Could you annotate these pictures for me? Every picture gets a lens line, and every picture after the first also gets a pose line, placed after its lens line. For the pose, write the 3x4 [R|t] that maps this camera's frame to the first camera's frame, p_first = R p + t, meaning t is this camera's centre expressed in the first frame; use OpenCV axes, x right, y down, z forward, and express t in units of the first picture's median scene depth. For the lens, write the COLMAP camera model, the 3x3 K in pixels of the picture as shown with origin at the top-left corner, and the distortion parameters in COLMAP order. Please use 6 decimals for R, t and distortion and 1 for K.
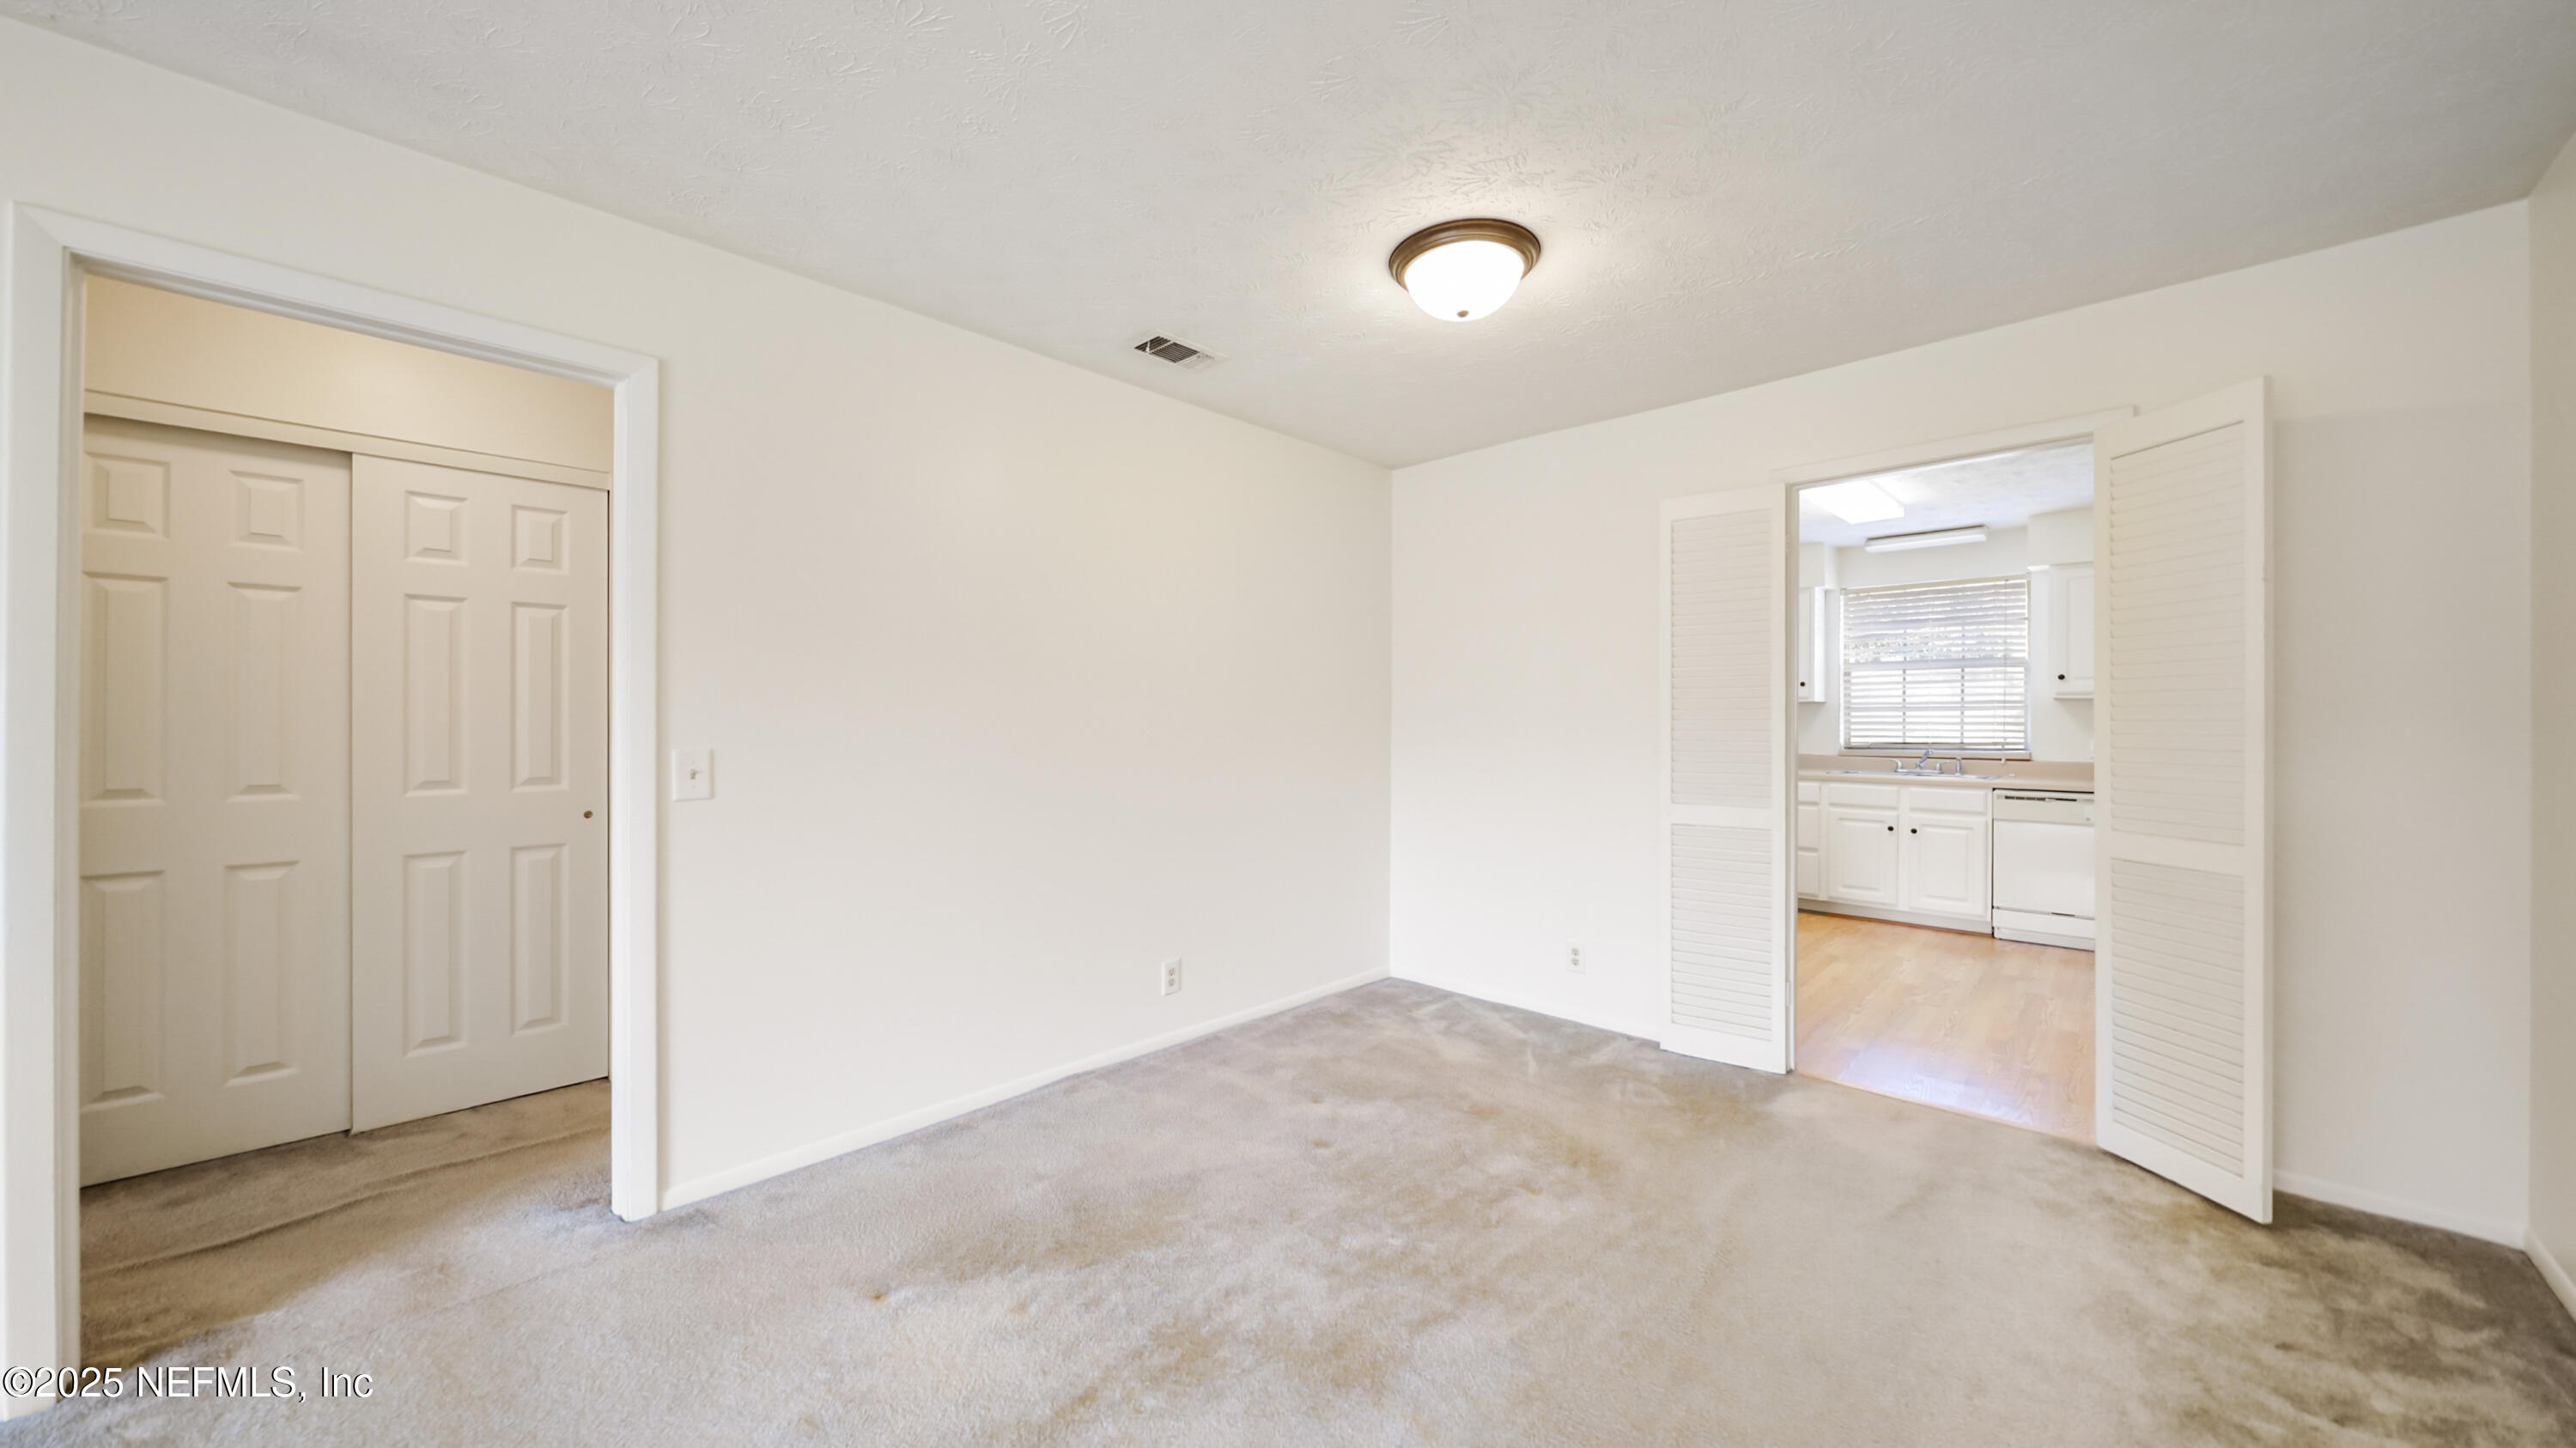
lens RADIAL K [[913.1, 0, 1285.1], [0, 913.1, 716.9], [0, 0, 1]] dist [0.000063, -0.000046]
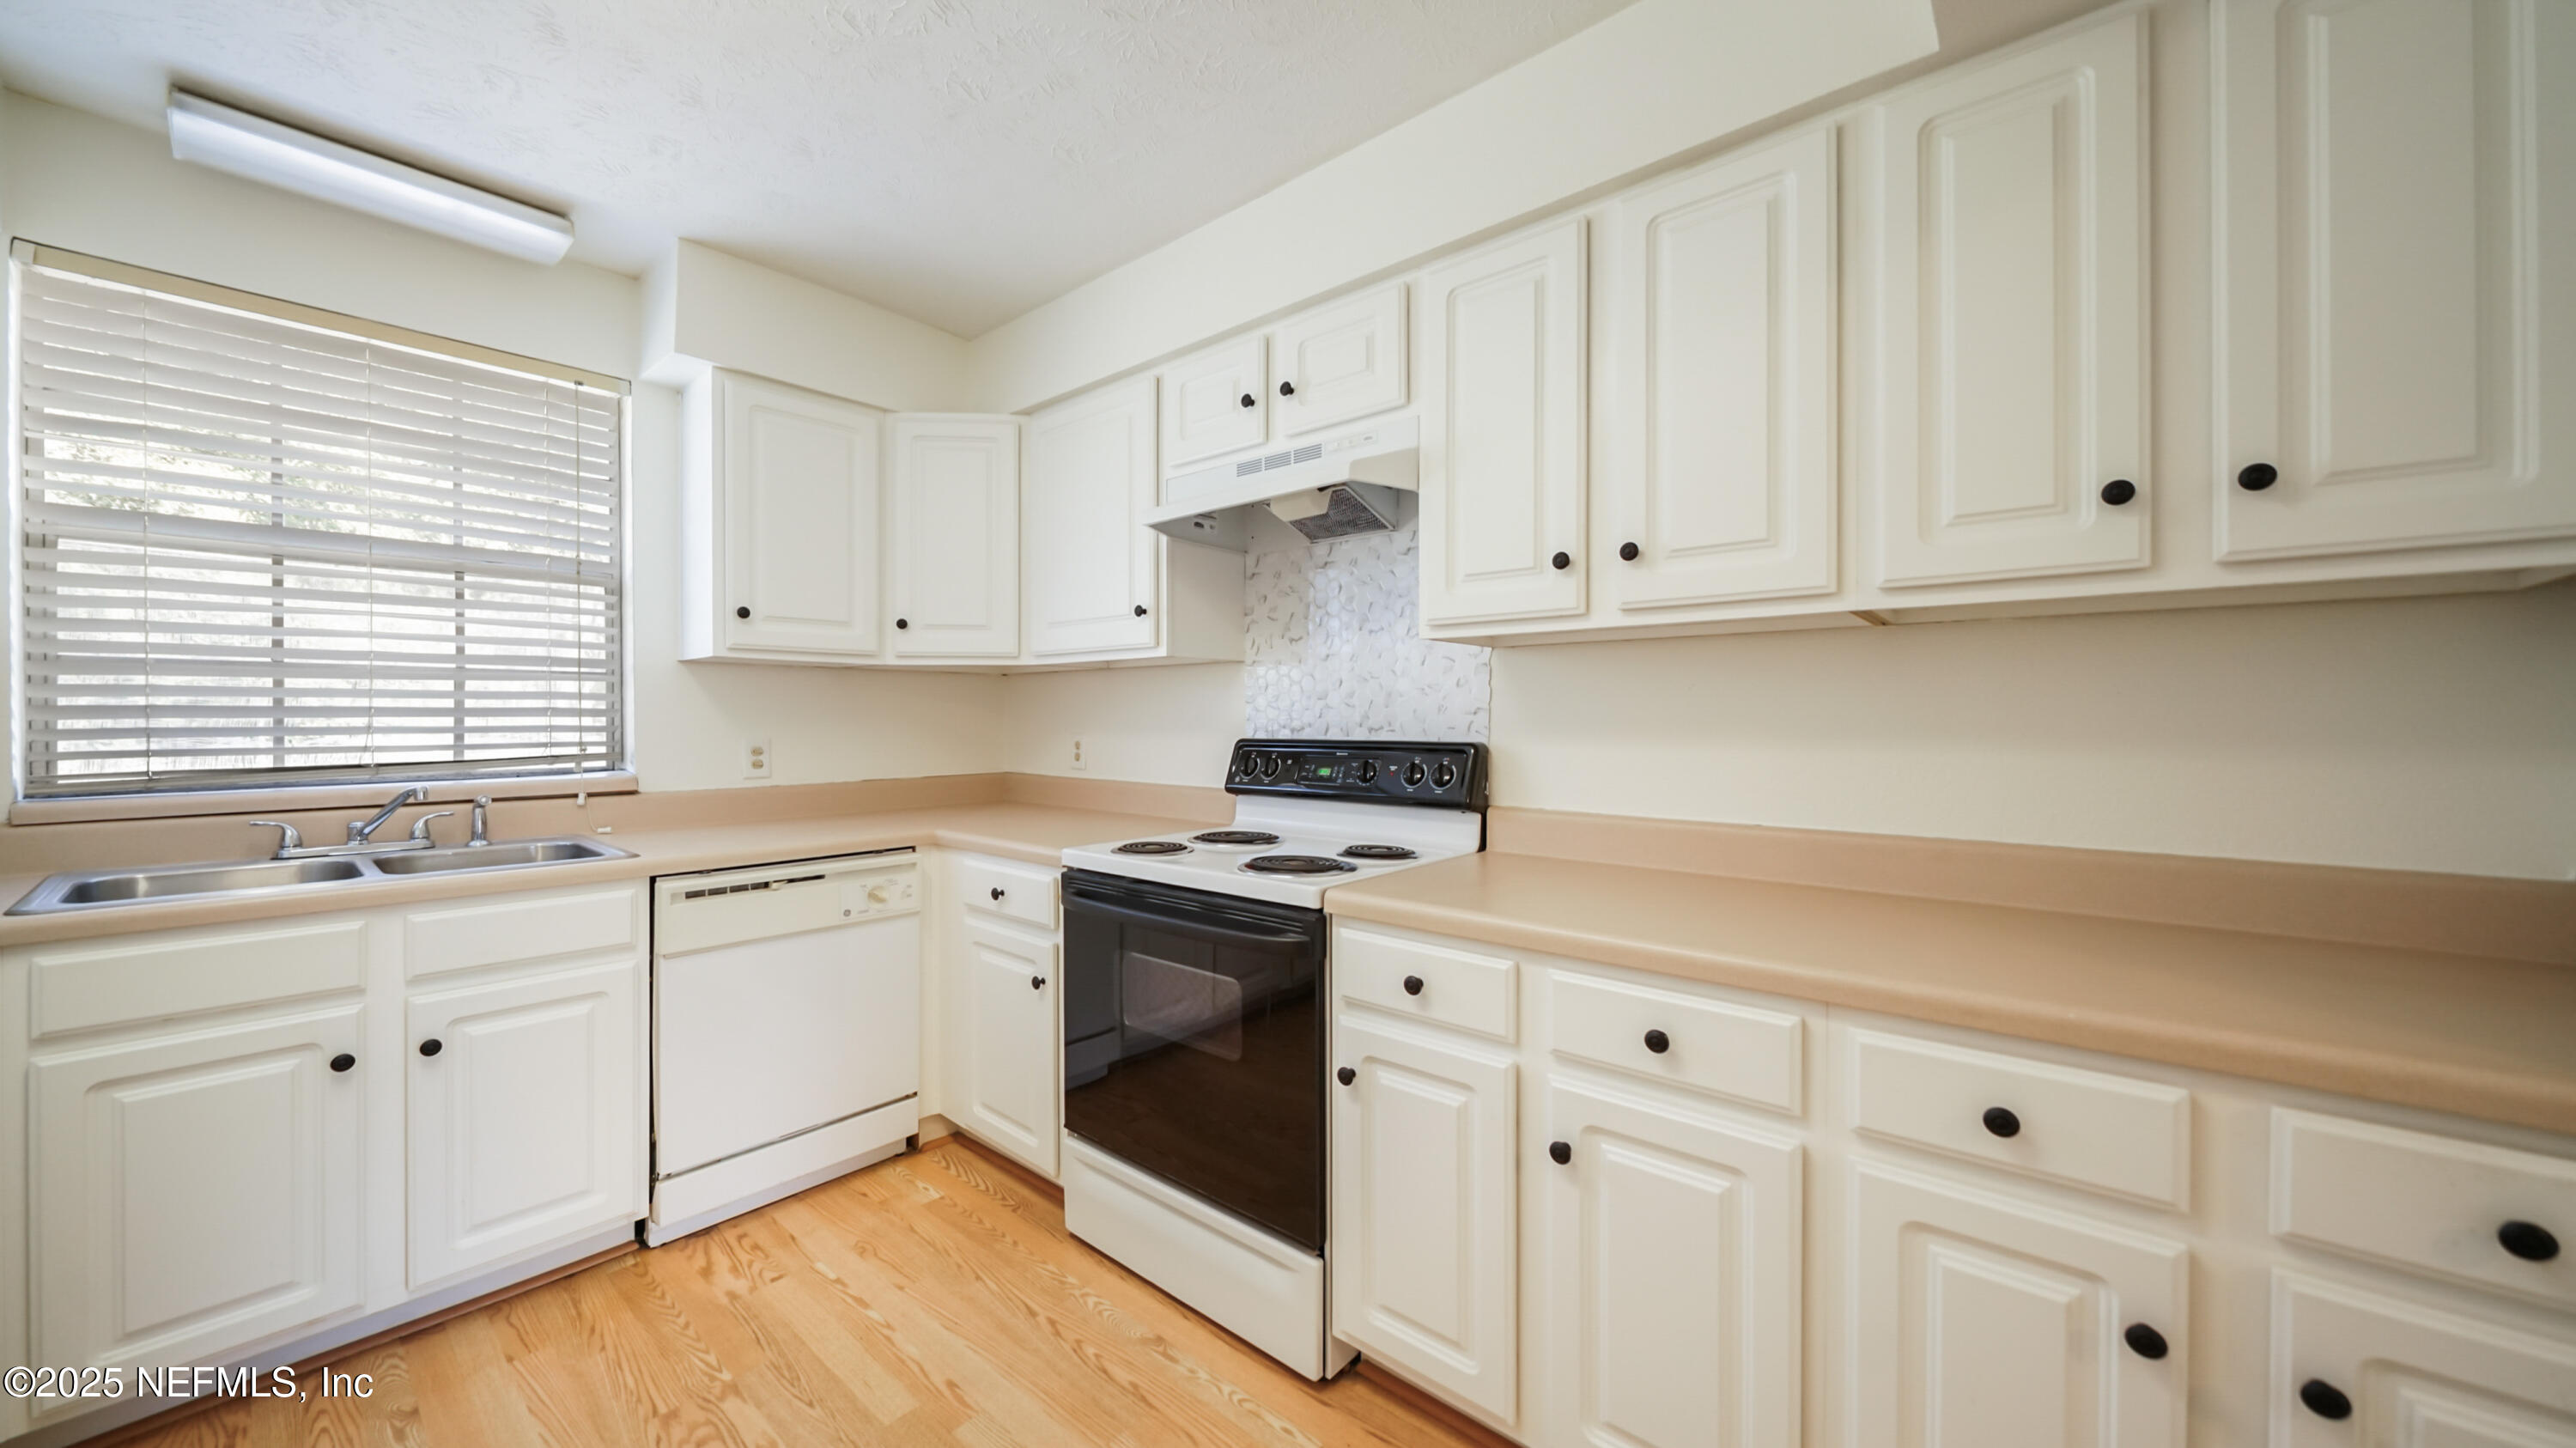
lens RADIAL K [[903.3, 0, 1283.3], [0, 903.3, 717.0], [0, 0, 1]] dist [0.000676, -0.000050]
pose [[-0.045146, -0.007845, 0.998950, 0.368123], [-0.007097, 0.999946, 0.007532, 0.004517], [-0.998955, -0.006750, -0.045199, 0.734138]]
